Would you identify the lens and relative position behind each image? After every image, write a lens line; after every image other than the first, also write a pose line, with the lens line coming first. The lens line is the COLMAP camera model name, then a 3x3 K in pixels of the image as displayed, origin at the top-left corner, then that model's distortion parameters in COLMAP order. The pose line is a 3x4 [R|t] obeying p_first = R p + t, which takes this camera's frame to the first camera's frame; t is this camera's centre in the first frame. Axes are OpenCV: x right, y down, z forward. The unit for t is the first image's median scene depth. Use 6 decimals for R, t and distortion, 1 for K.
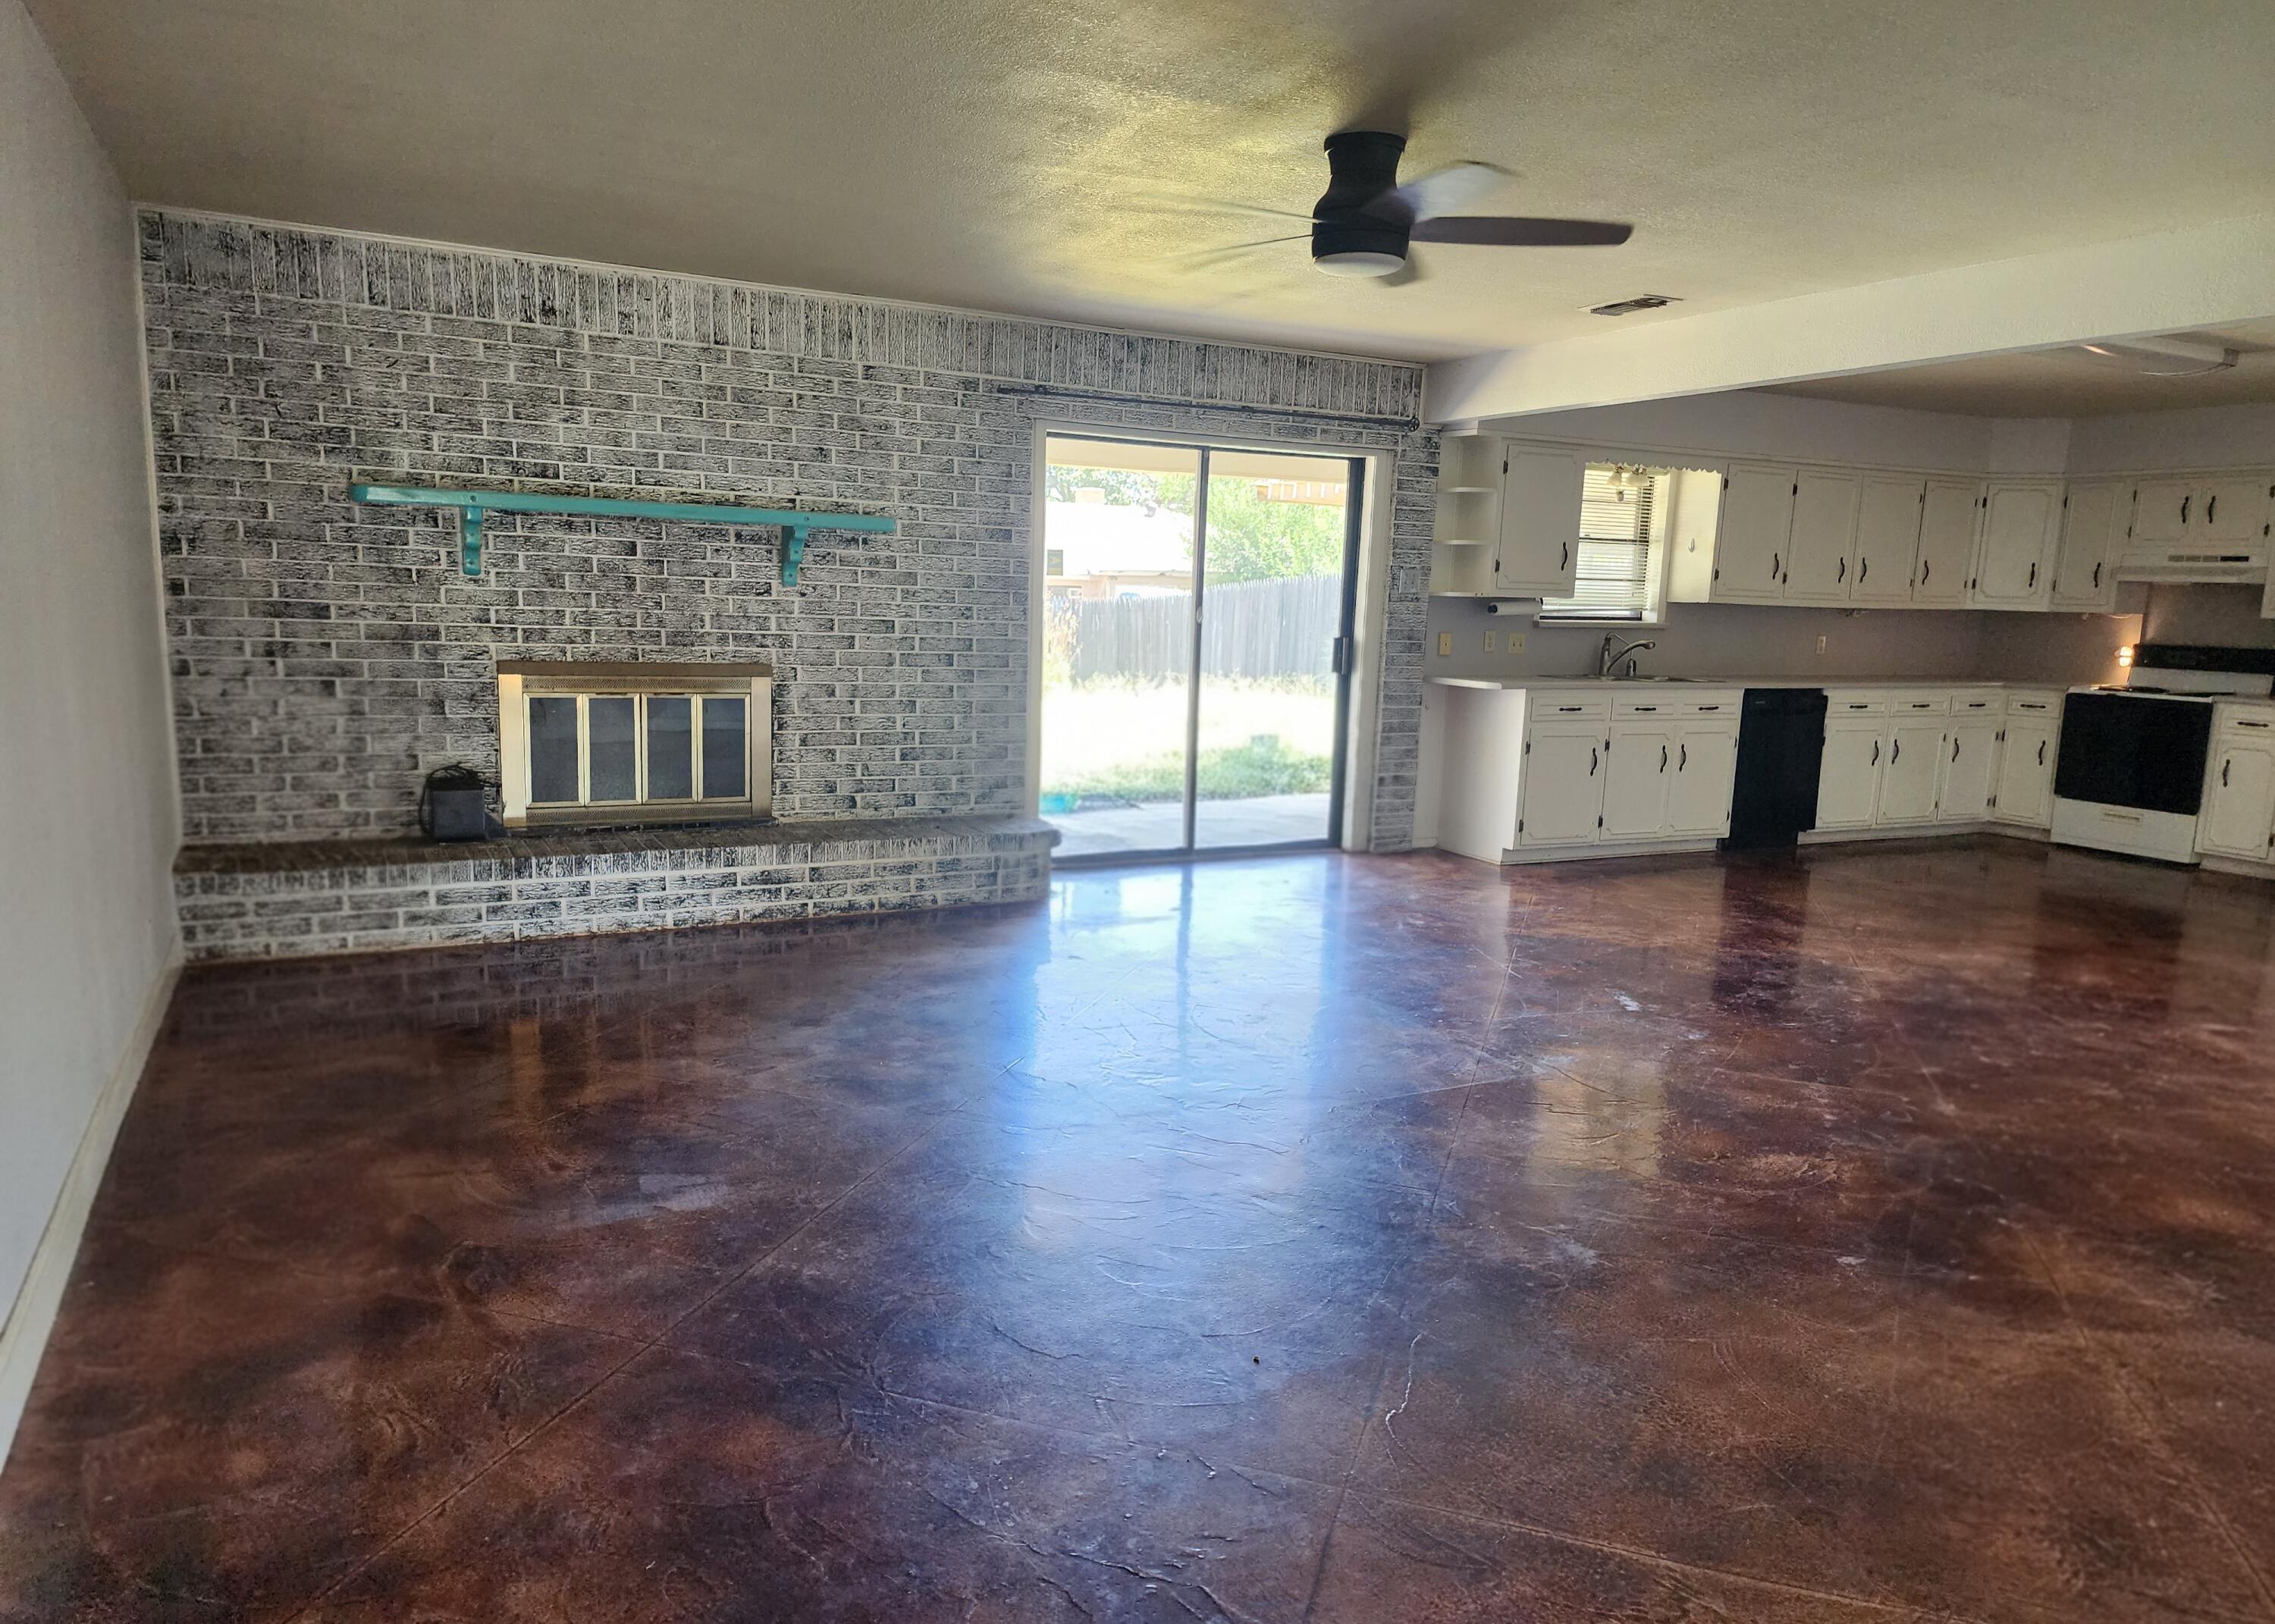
lens RADIAL K [[1539.2, 0, 1137.5], [0, 1539.2, 812.0], [0, 0, 1]] dist [0.071505, -0.050104]
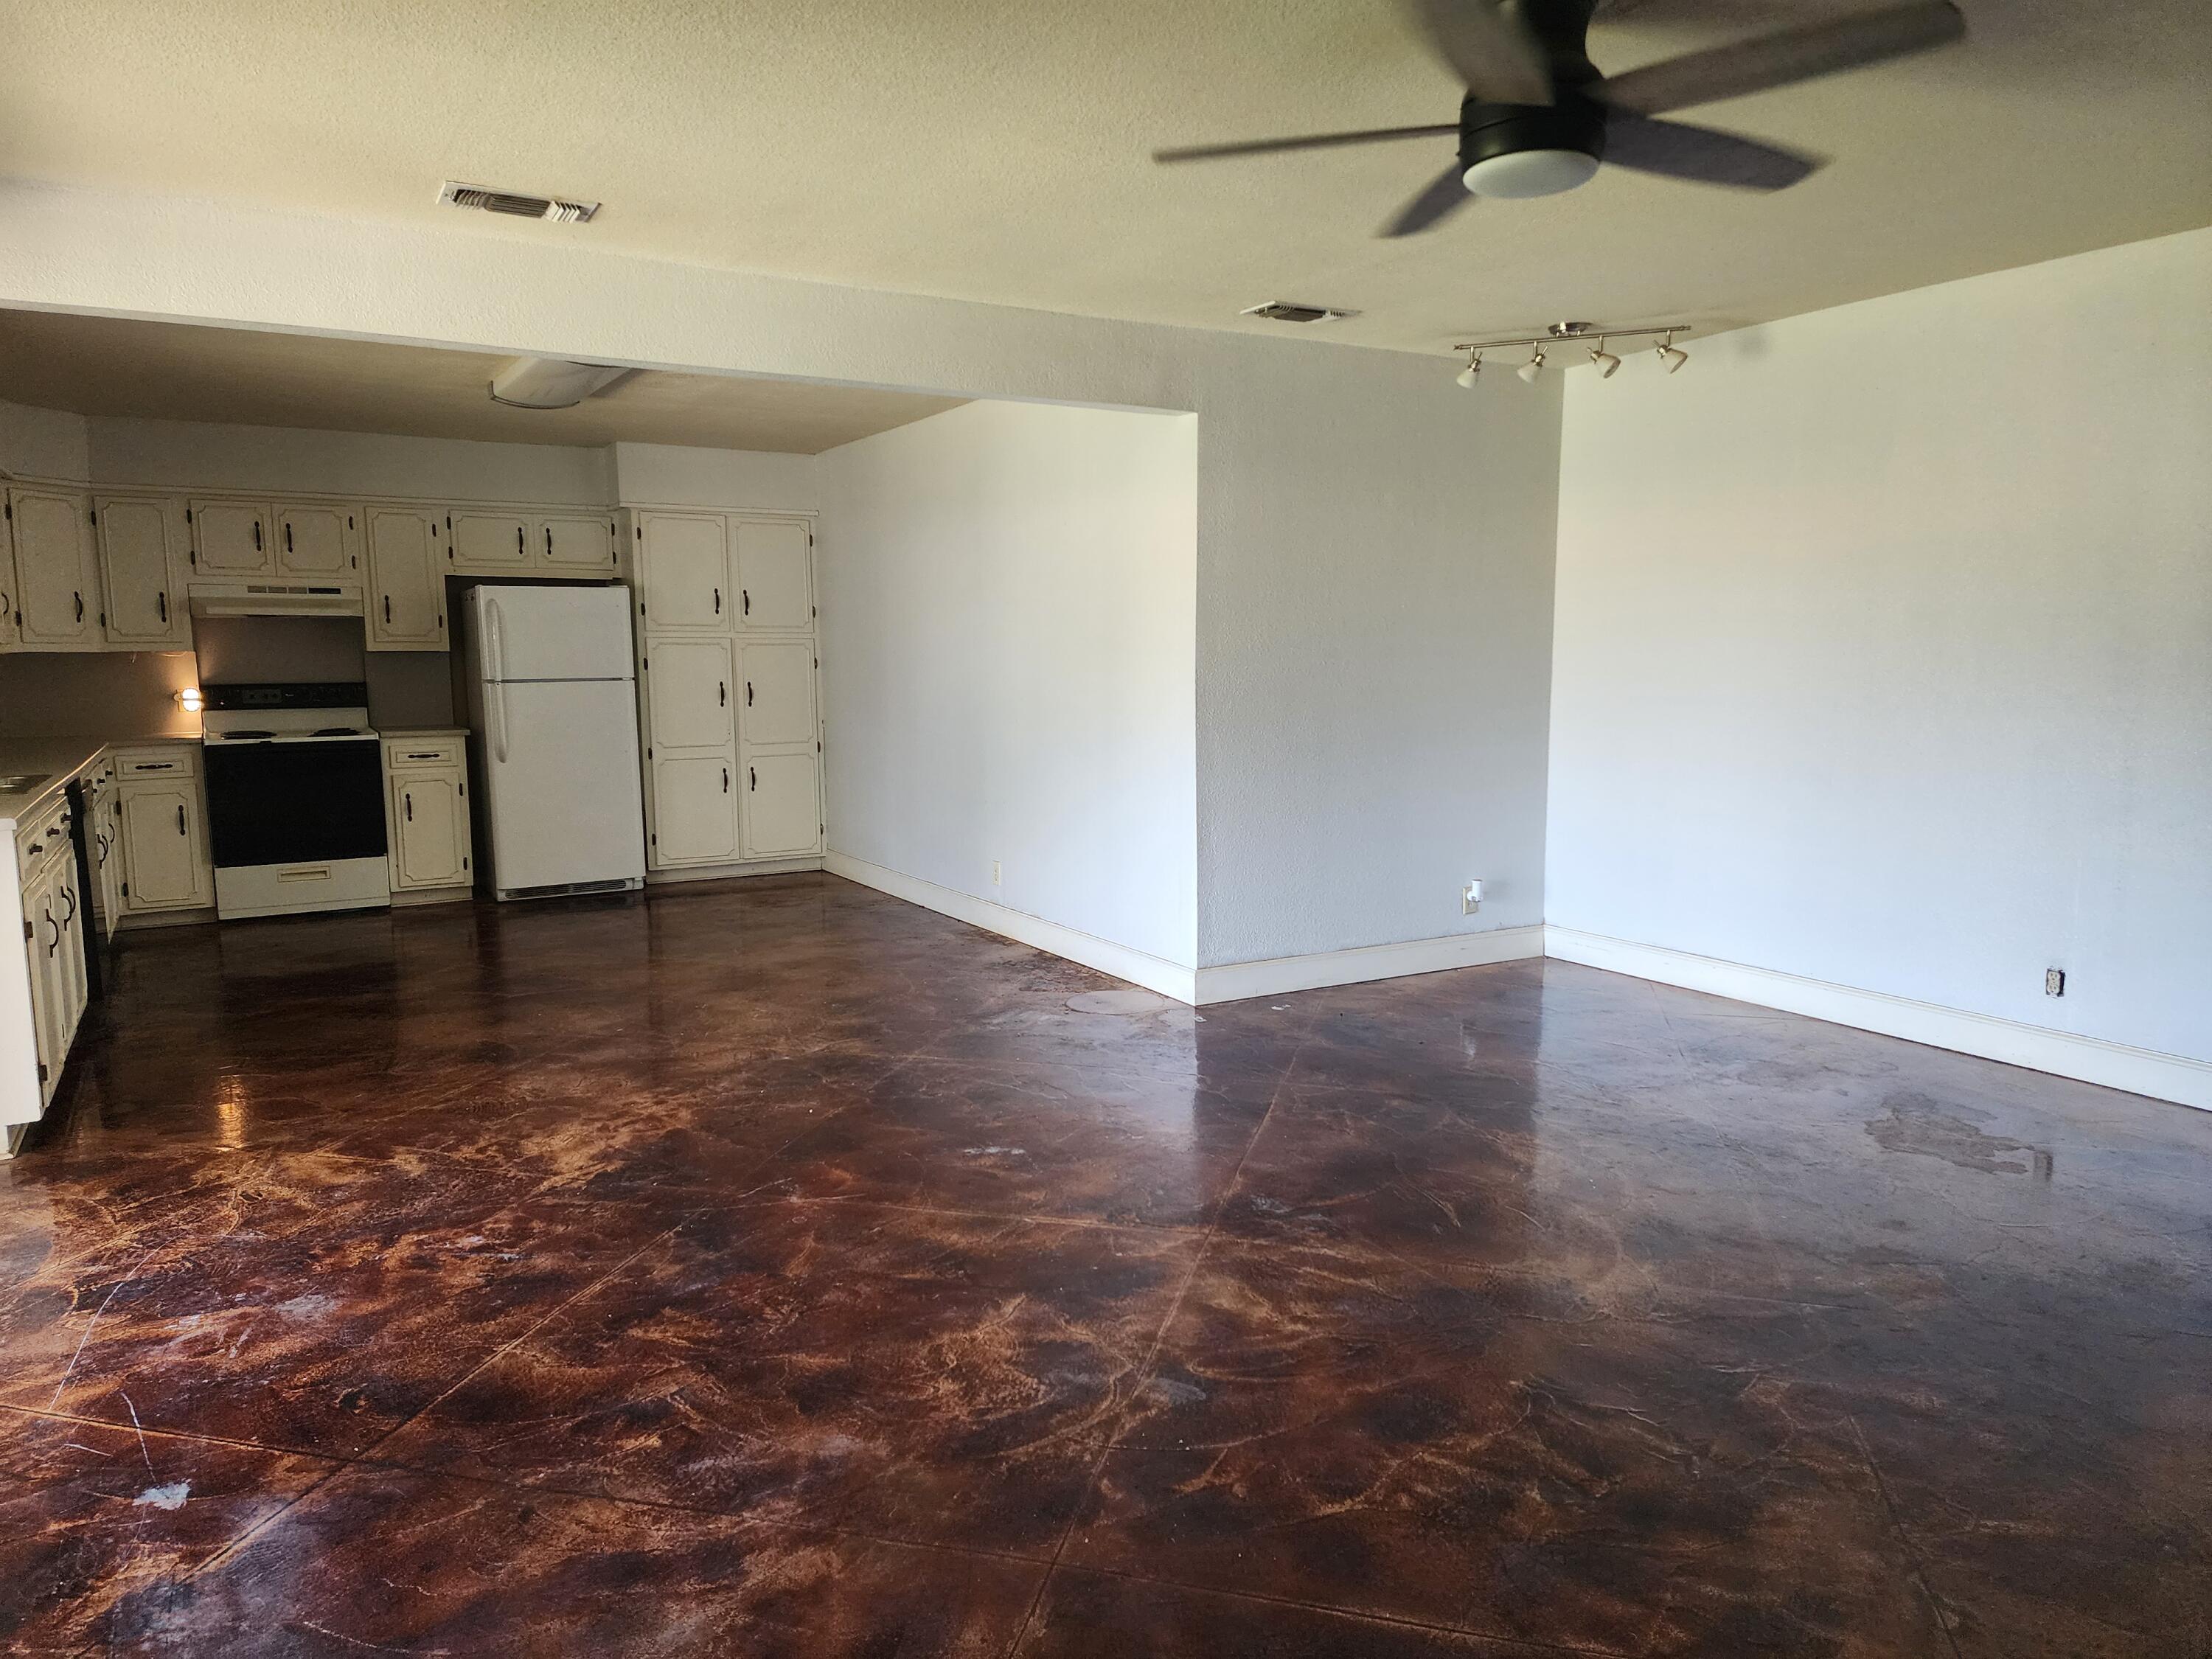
lens RADIAL K [[1473.8, 0, 1106.0], [0, 1473.8, 829.5], [0, 0, 1]] dist [0.076278, -0.060389]
pose [[-0.045776, -0.157962, 0.986384, -0.244957], [0.153785, 0.974534, 0.163201, -0.091430], [-0.987043, 0.159162, -0.020319, 0.551747]]
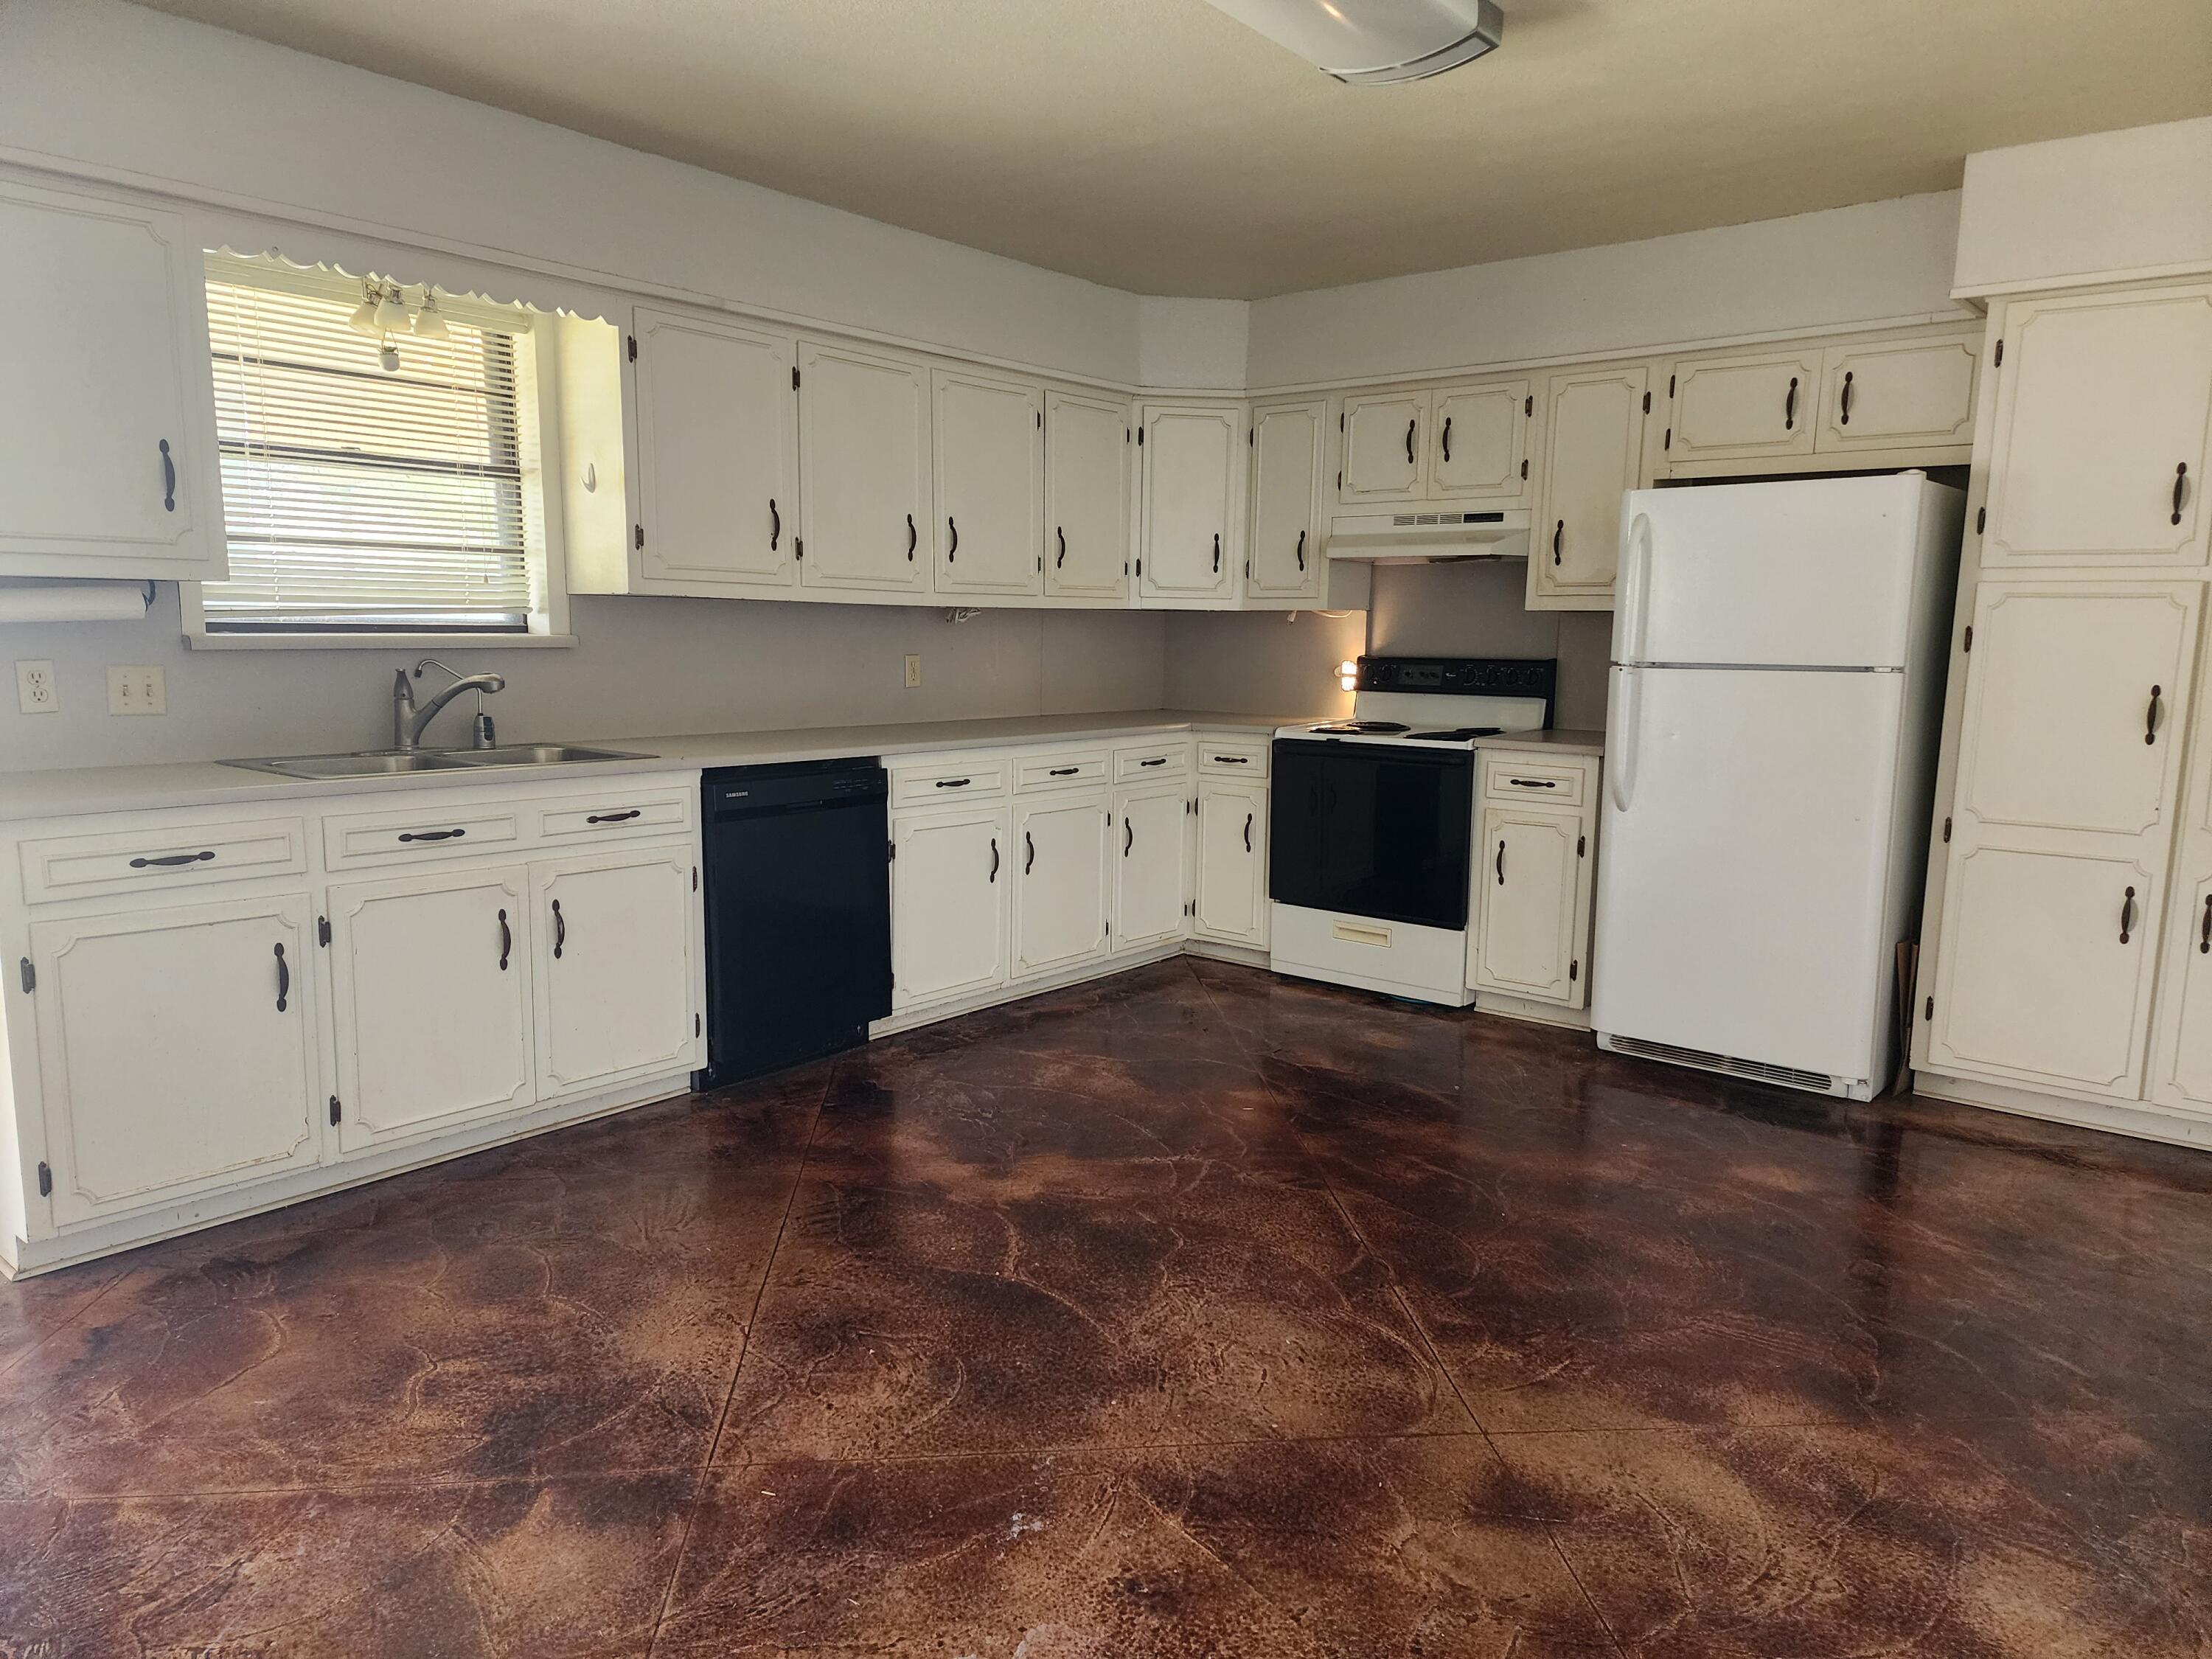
lens RADIAL K [[1473.8, 0, 1106.0], [0, 1473.8, 829.5], [0, 0, 1]] dist [0.076278, -0.060389]
pose [[0.921683, -0.075633, 0.380500, 0.310881], [0.075919, 0.997012, 0.014282, -0.054148], [-0.380443, 0.015723, 0.924671, 0.492787]]
